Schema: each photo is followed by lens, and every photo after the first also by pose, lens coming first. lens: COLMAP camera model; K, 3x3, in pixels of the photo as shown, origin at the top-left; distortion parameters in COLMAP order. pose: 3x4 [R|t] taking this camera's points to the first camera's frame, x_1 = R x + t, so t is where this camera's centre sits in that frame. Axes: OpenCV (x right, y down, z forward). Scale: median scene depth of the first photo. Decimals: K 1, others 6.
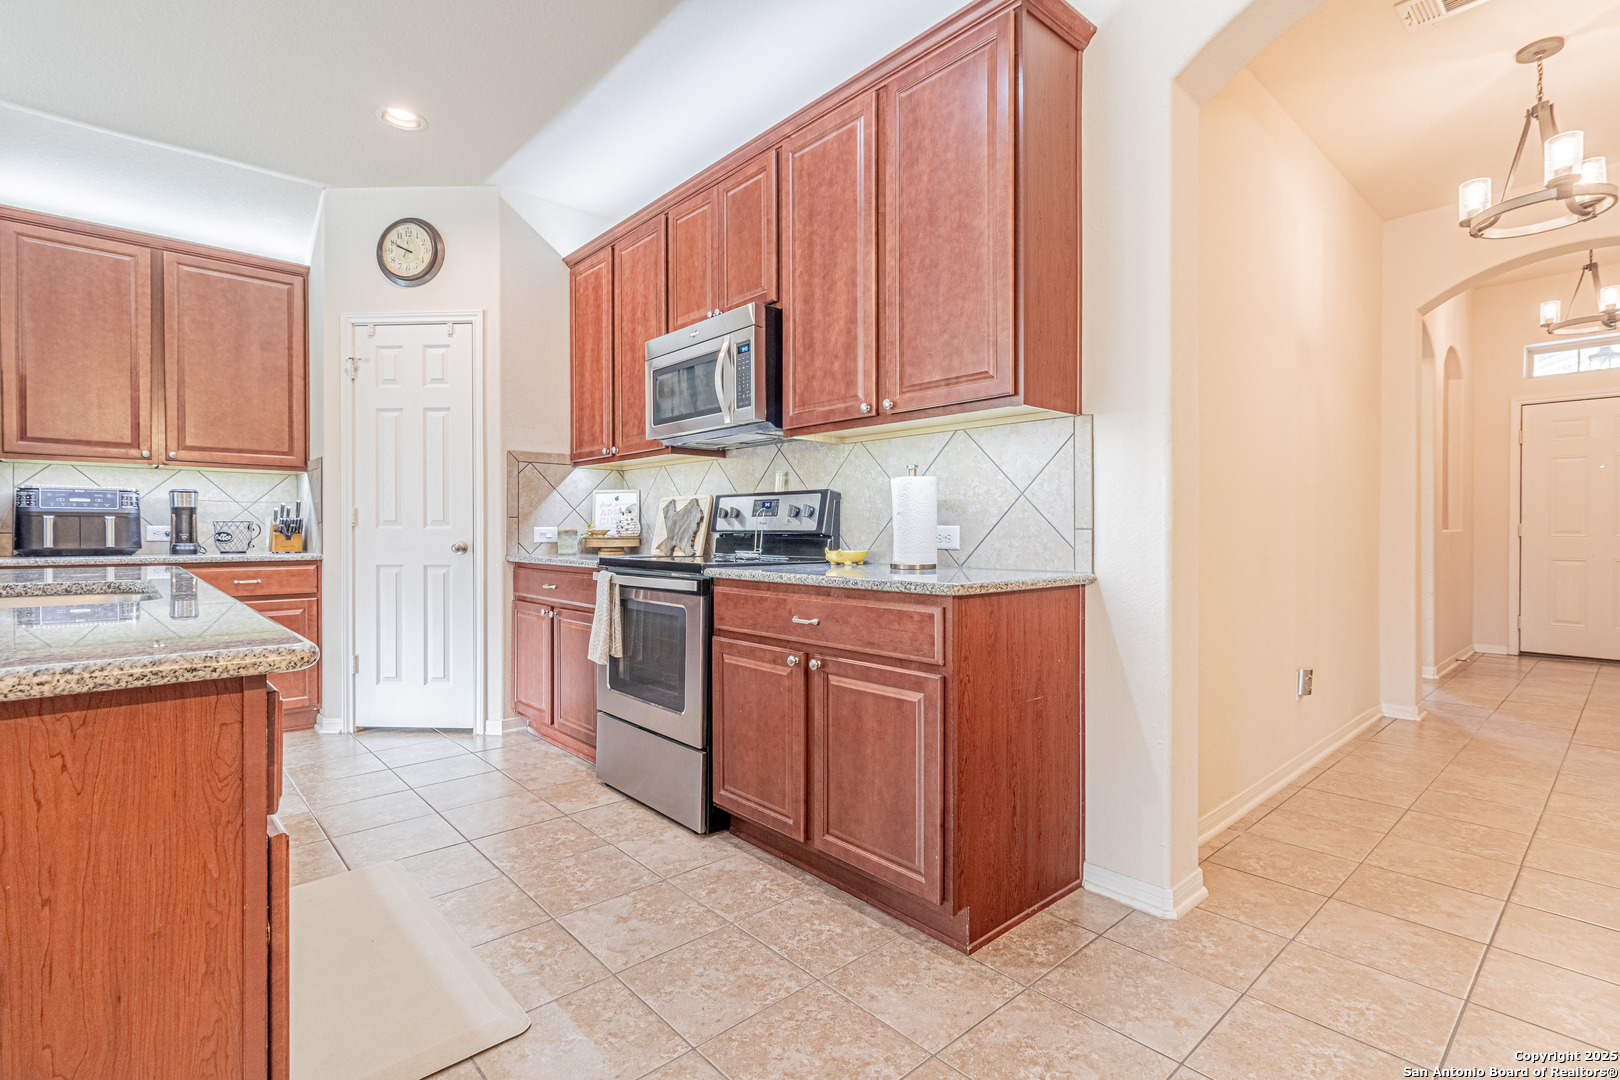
lens RADIAL K [[757.6, 0, 805.4], [0, 757.6, 535.6], [0, 0, 1]] dist [0.008299, -0.000166]
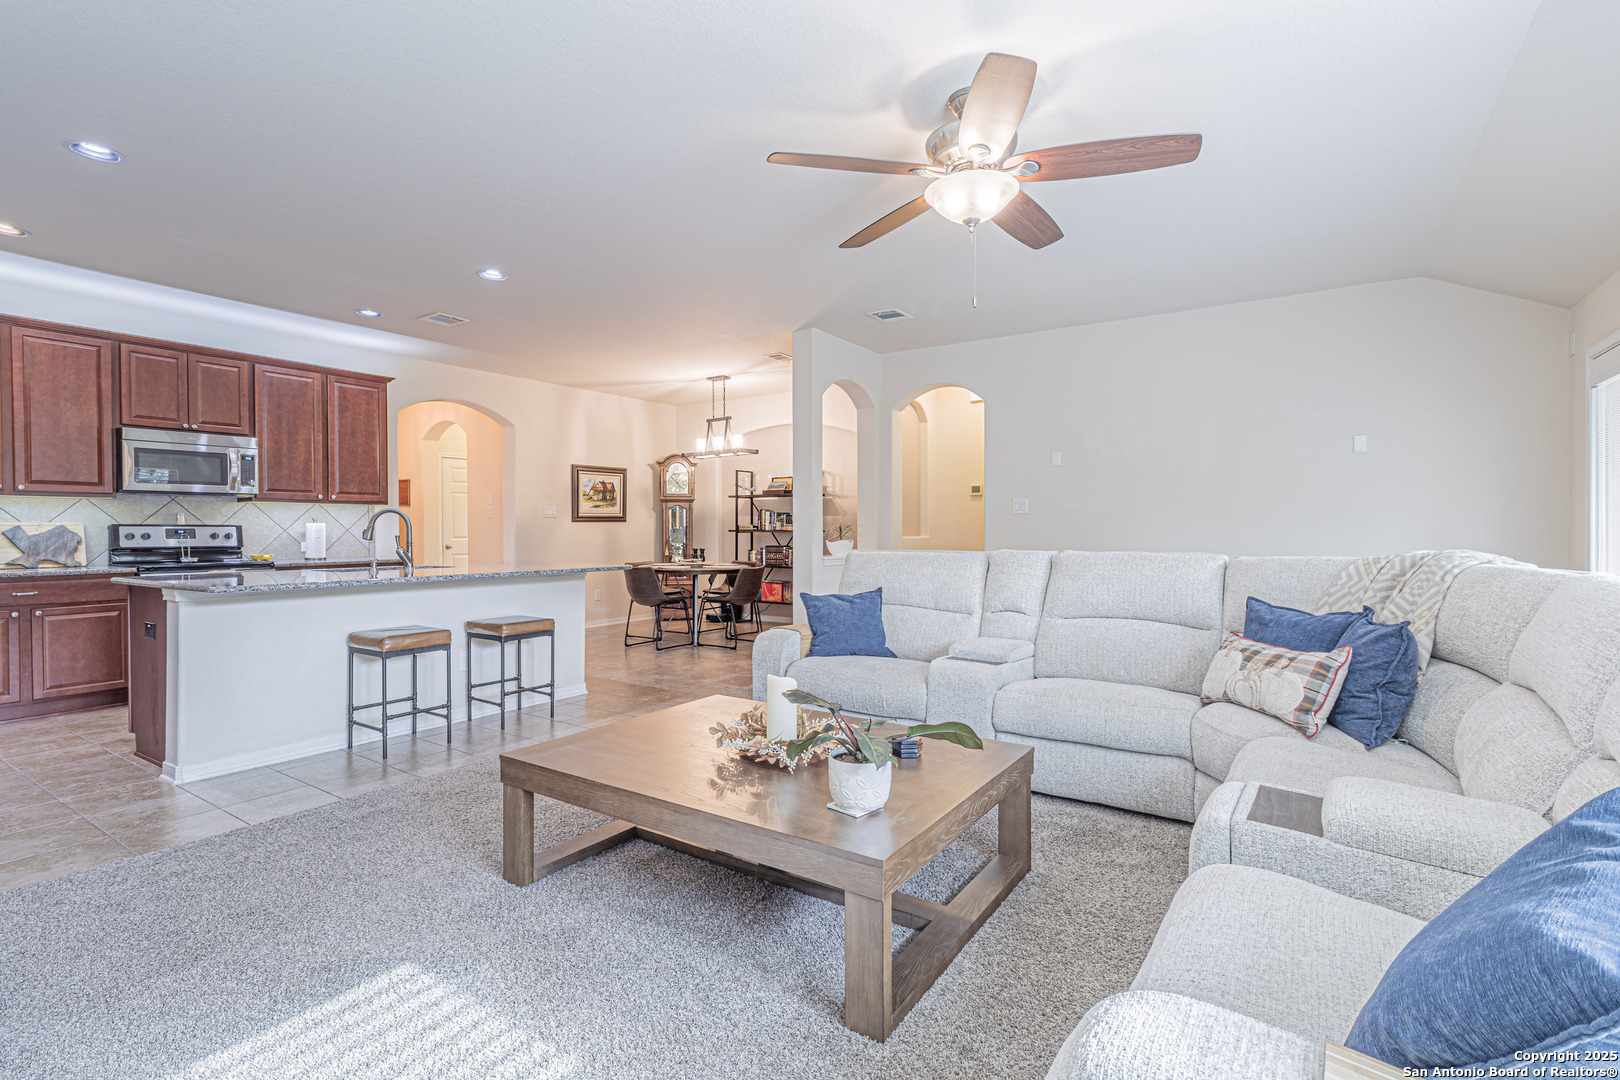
lens RADIAL K [[757.6, 0, 818.8], [0, 757.6, 536.5], [0, 0, 1]] dist [0.008299, -0.000166]
pose [[-0.241759, -0.010257, 0.970282, -1.941807], [0.008028, 0.999889, 0.012570, -0.036384], [-0.970303, 0.010828, -0.241650, -0.005803]]
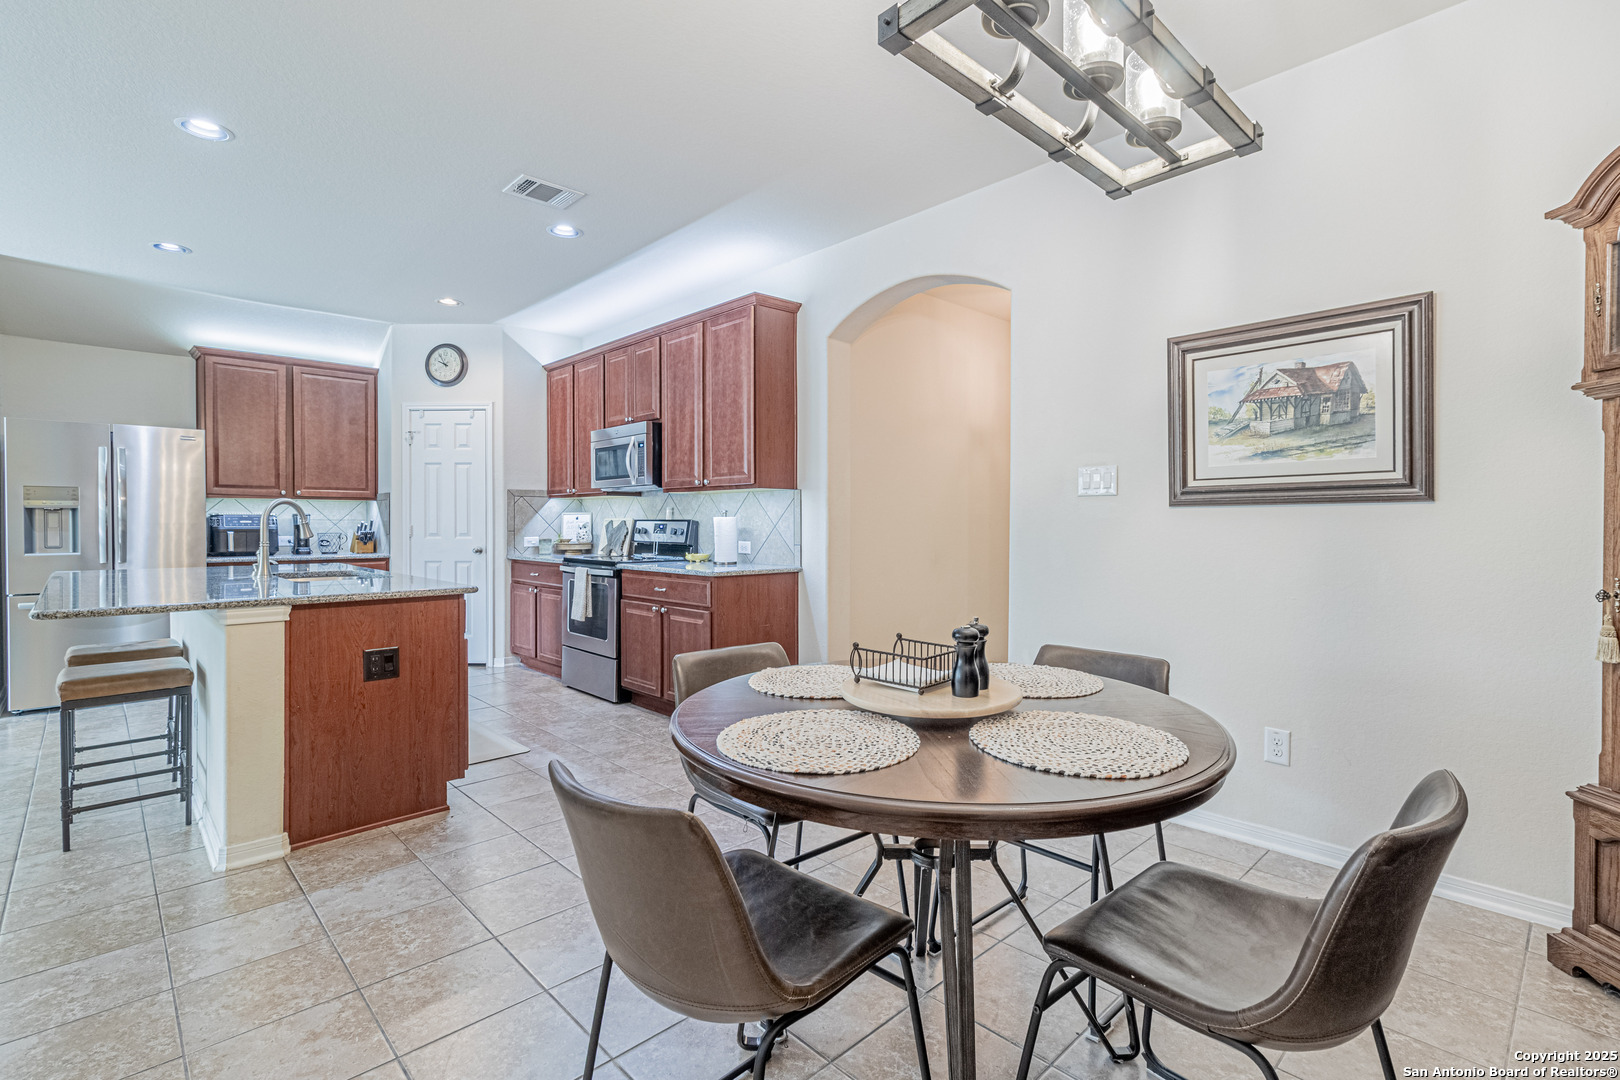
lens RADIAL K [[757.6, 0, 794.1], [0, 757.6, 527.3], [0, 0, 1]] dist [0.008299, -0.000166]
pose [[0.999917, 0.000023, 0.012861, 0.210455], [-0.000022, 1.000000, -0.000086, -0.035880], [-0.012861, 0.000086, 0.999917, -0.669687]]
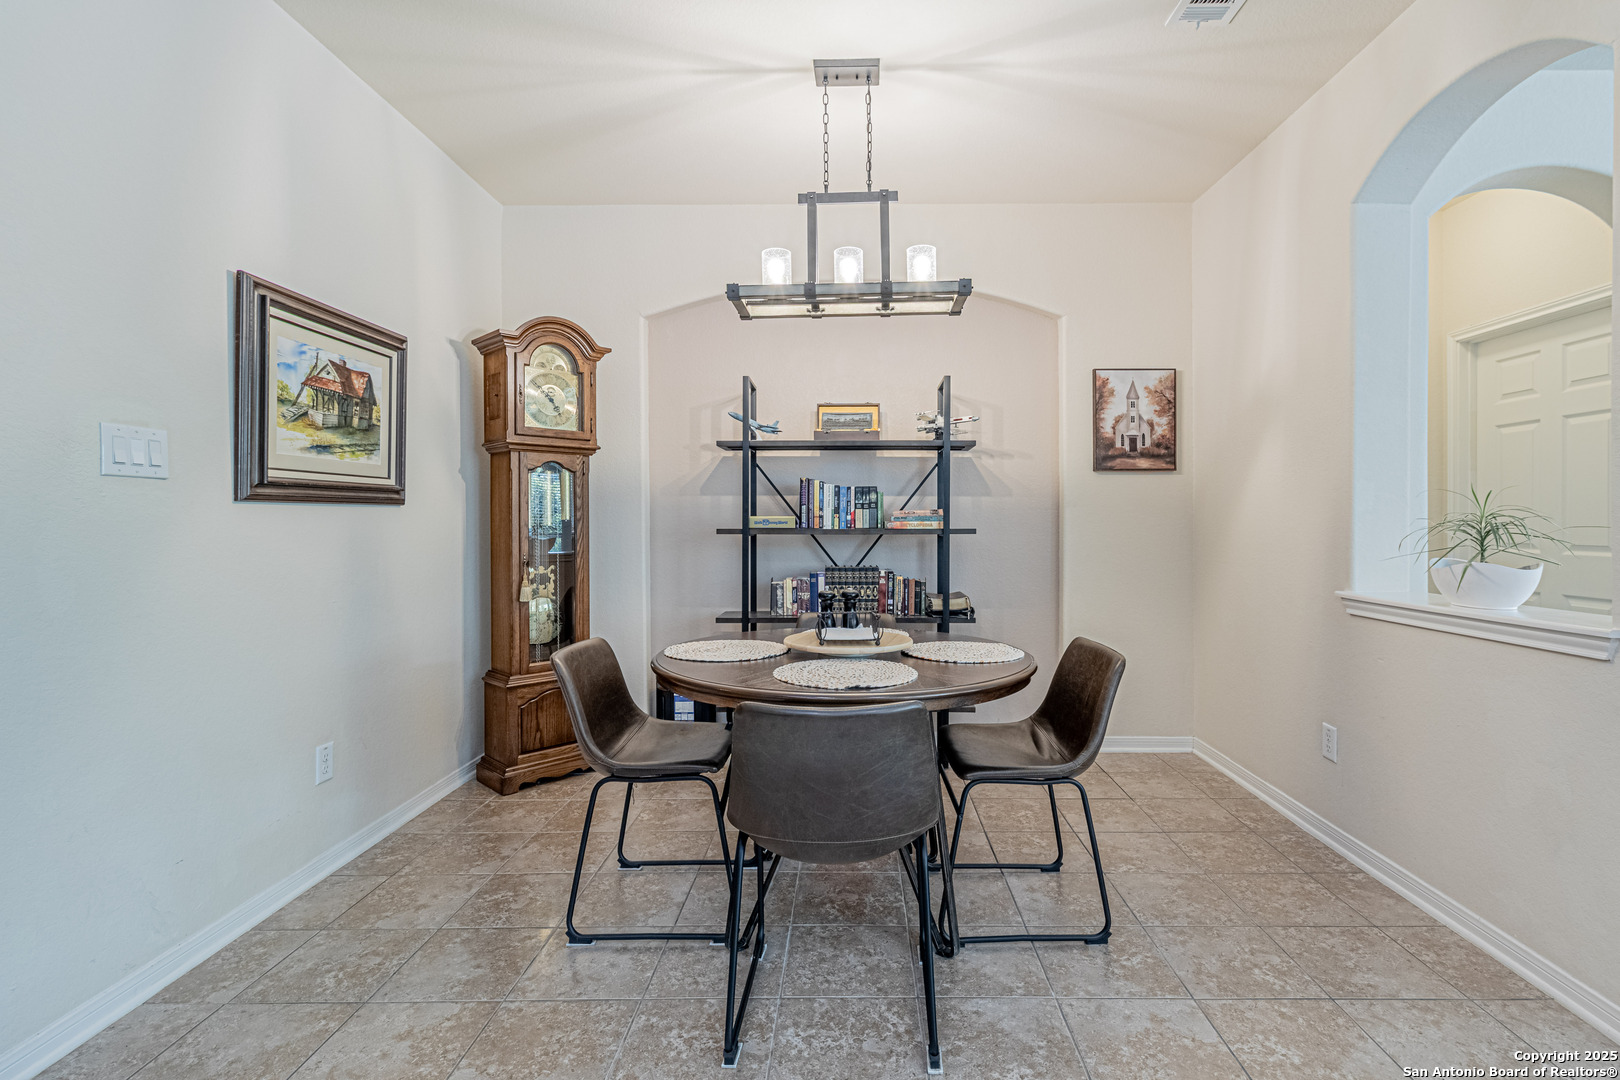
lens RADIAL K [[757.6, 0, 841.2], [0, 757.6, 525.8], [0, 0, 1]] dist [0.008299, -0.000166]
pose [[-0.734010, -0.004989, 0.679121, -0.140099], [0.004104, 0.999922, 0.011781, -0.044510], [-0.679127, 0.011435, -0.733932, 0.296695]]
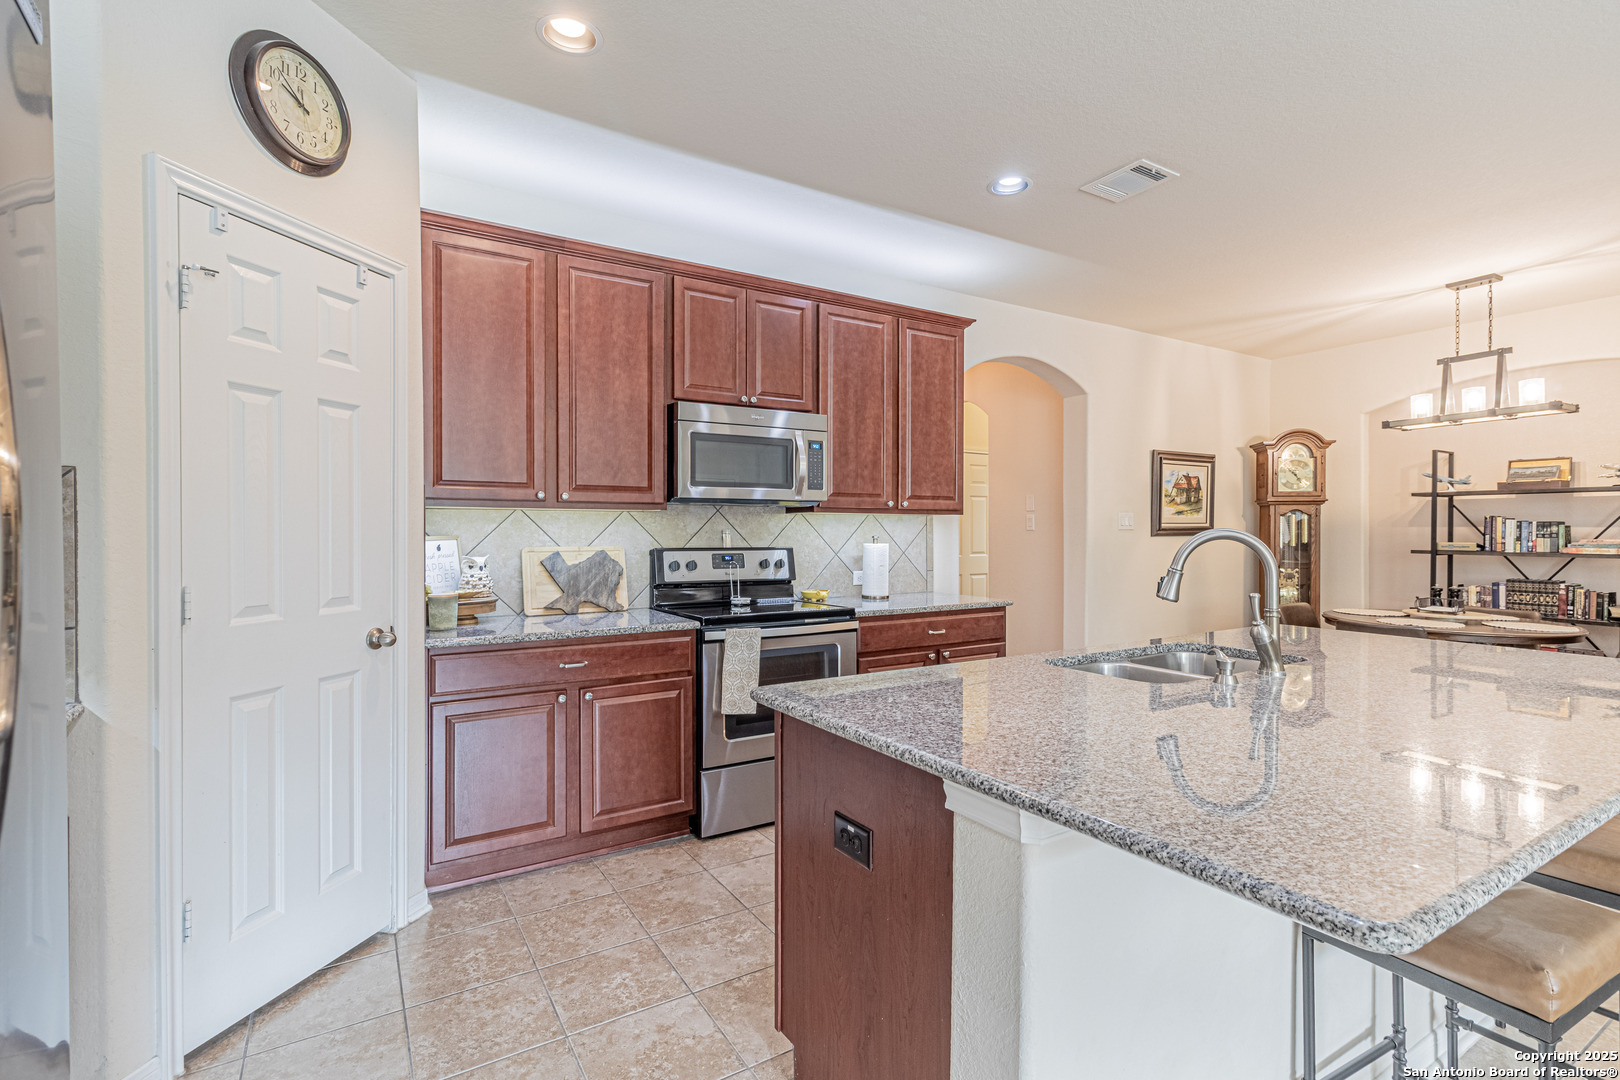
lens RADIAL K [[757.6, 0, 817.6], [0, 757.6, 532.1], [0, 0, 1]] dist [0.008299, -0.000166]
pose [[0.176027, -0.004030, 0.984377, -1.097767], [0.004971, 0.999983, 0.003205, -0.077440], [-0.984373, 0.004329, 0.176044, 0.597571]]
